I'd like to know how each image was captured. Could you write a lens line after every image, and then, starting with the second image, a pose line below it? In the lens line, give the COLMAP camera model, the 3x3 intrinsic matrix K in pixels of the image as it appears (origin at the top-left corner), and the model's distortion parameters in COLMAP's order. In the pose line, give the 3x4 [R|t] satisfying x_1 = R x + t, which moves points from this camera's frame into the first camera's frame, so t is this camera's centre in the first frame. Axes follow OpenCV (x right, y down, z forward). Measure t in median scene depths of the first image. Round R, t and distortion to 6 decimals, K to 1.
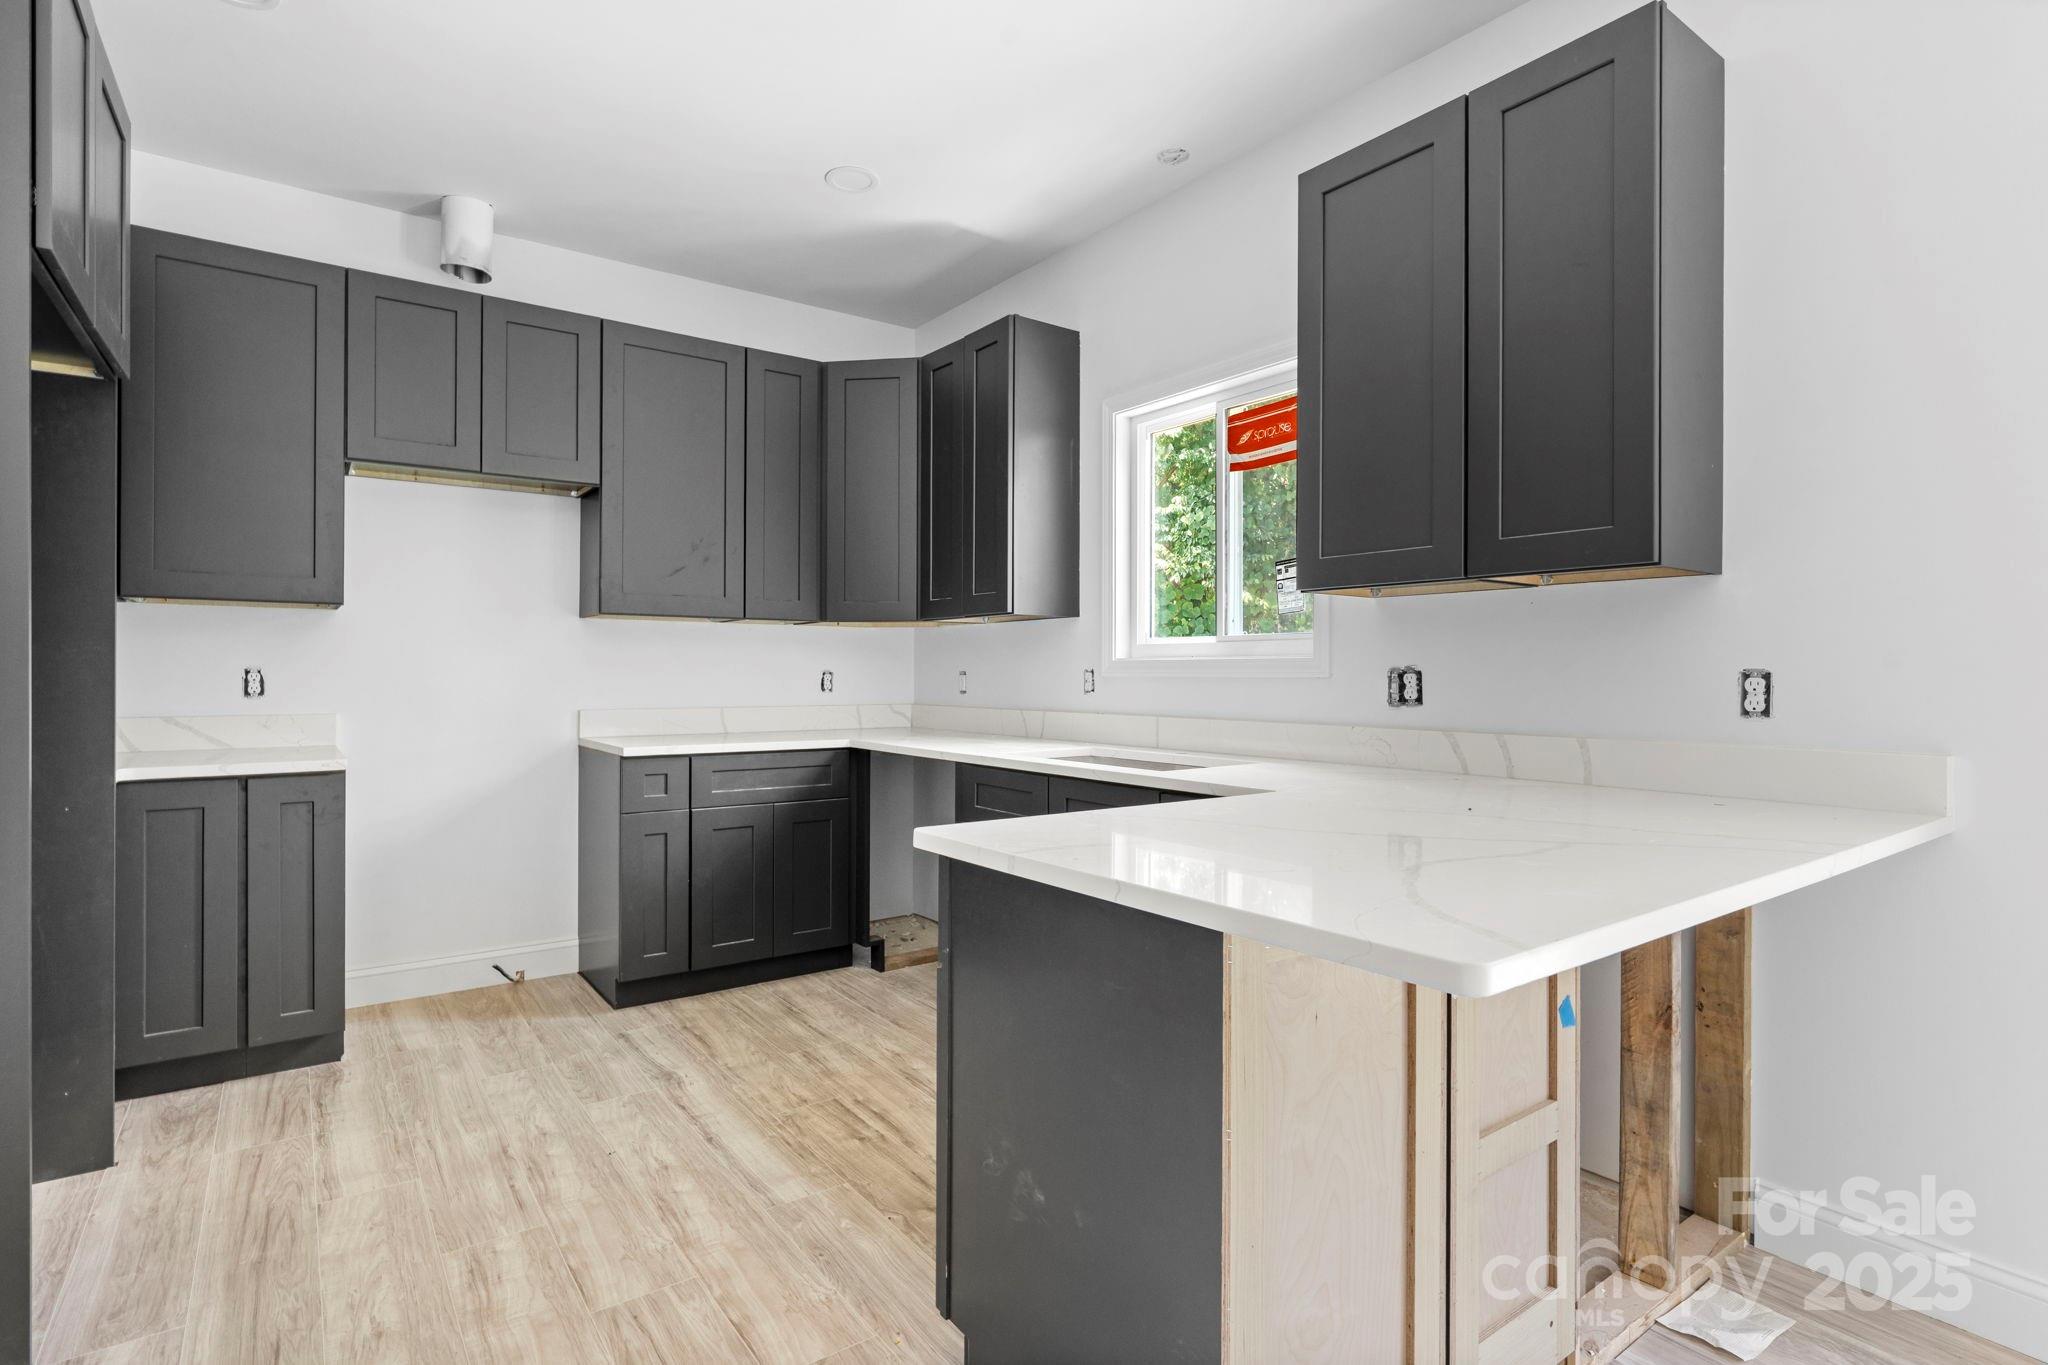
lens RADIAL K [[969.0, 0, 1007.9], [0, 969.0, 679.3], [0, 0, 1]] dist [-0.011108, 0.002918]
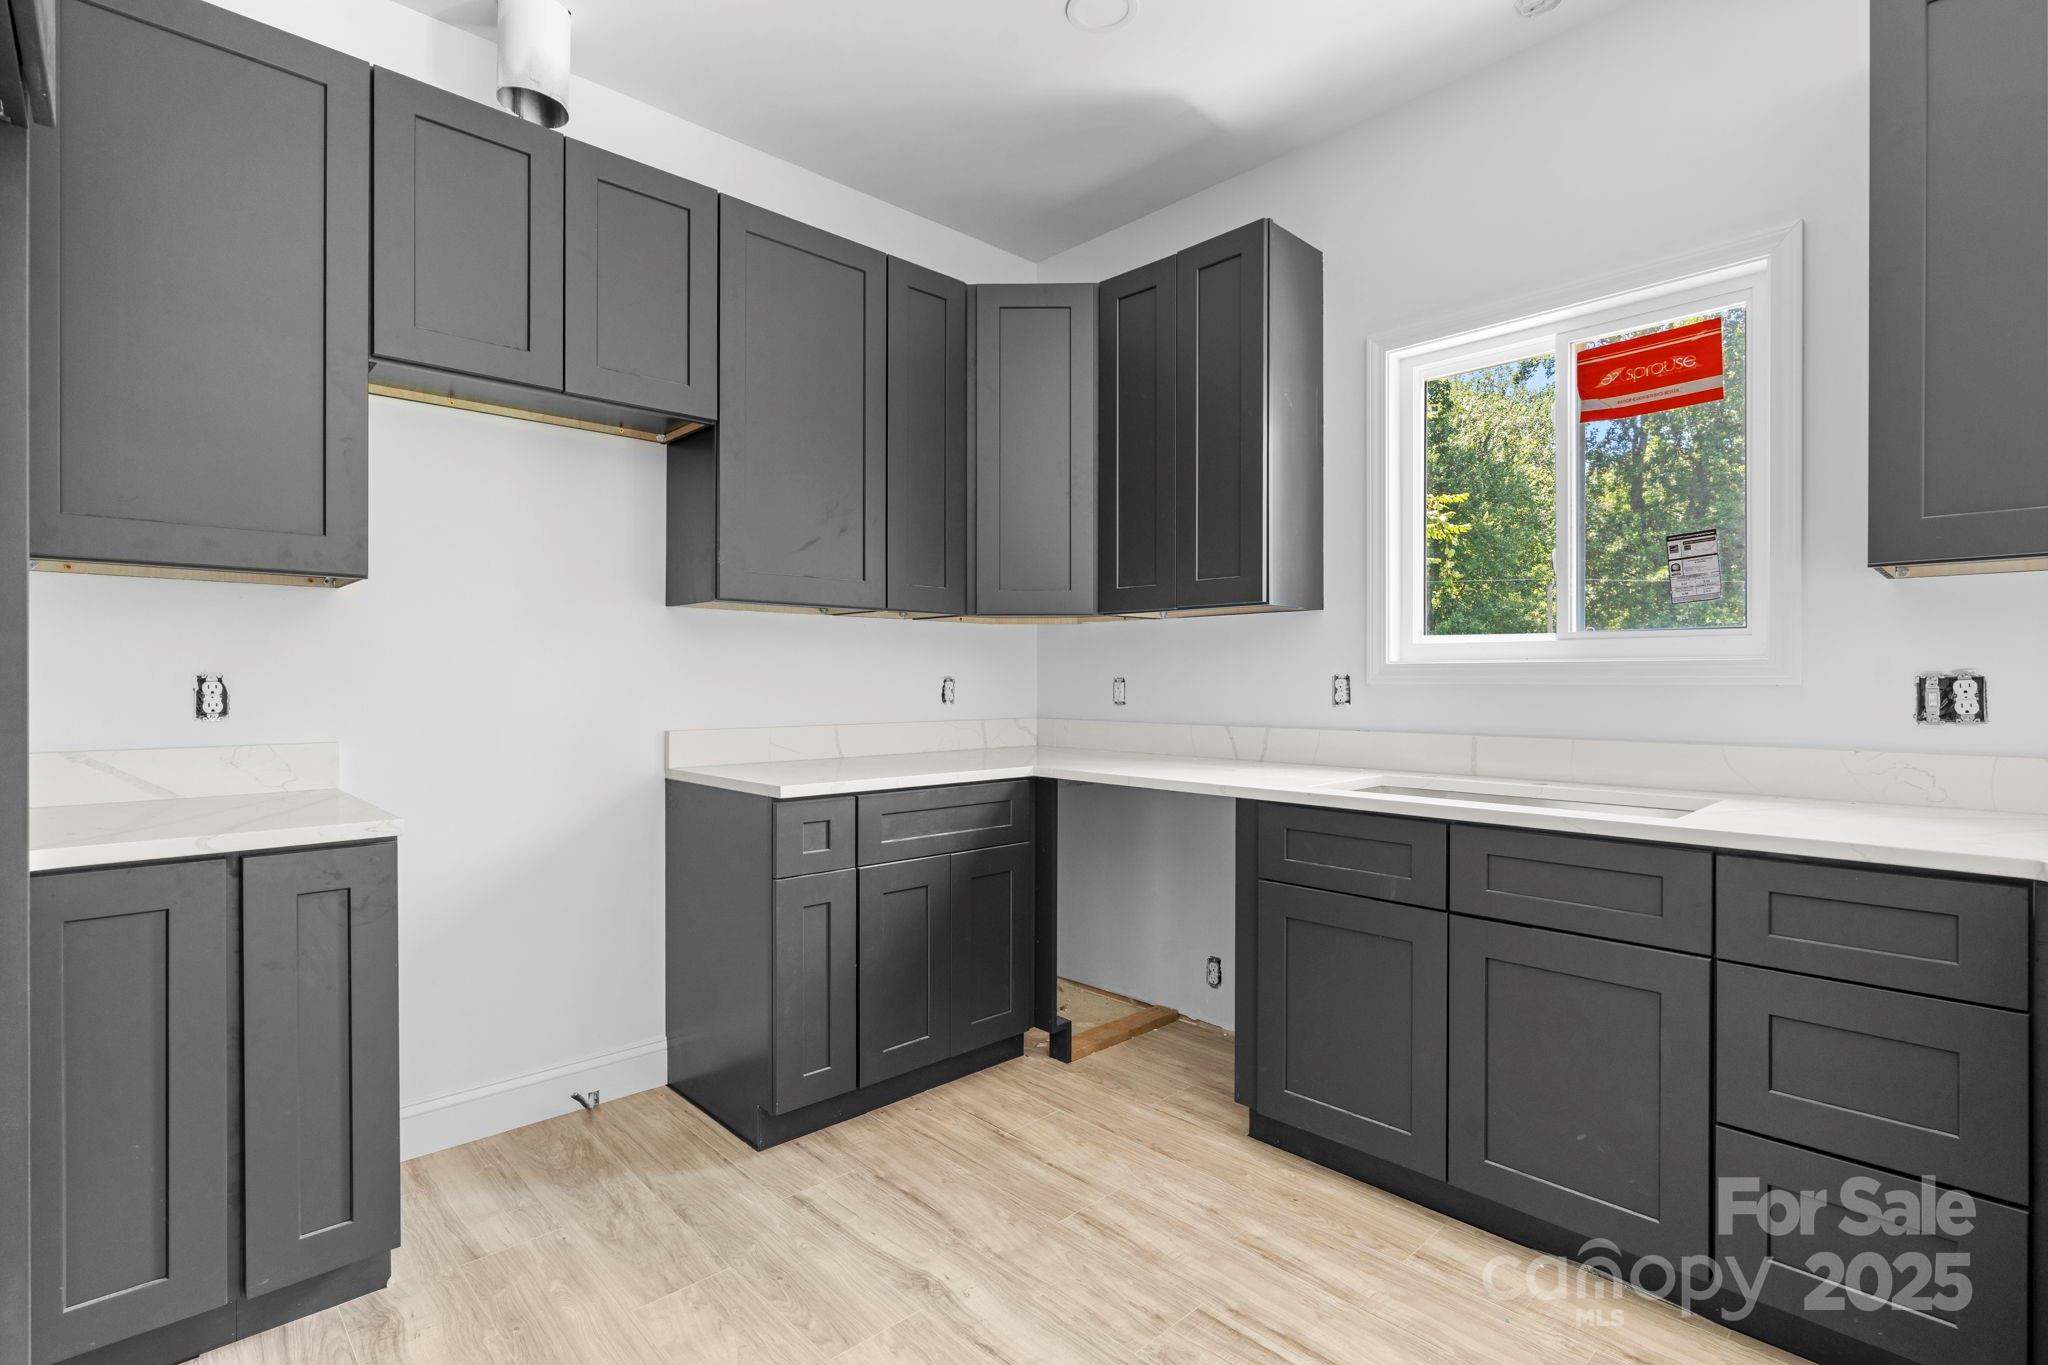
lens RADIAL K [[969.0, 0, 1042.3], [0, 969.0, 688.5], [0, 0, 1]] dist [-0.011108, 0.002918]
pose [[0.992611, -0.002716, 0.121307, -0.282538], [0.002383, 0.999993, 0.002896, -0.002495], [-0.121314, -0.002586, 0.992611, 0.263270]]
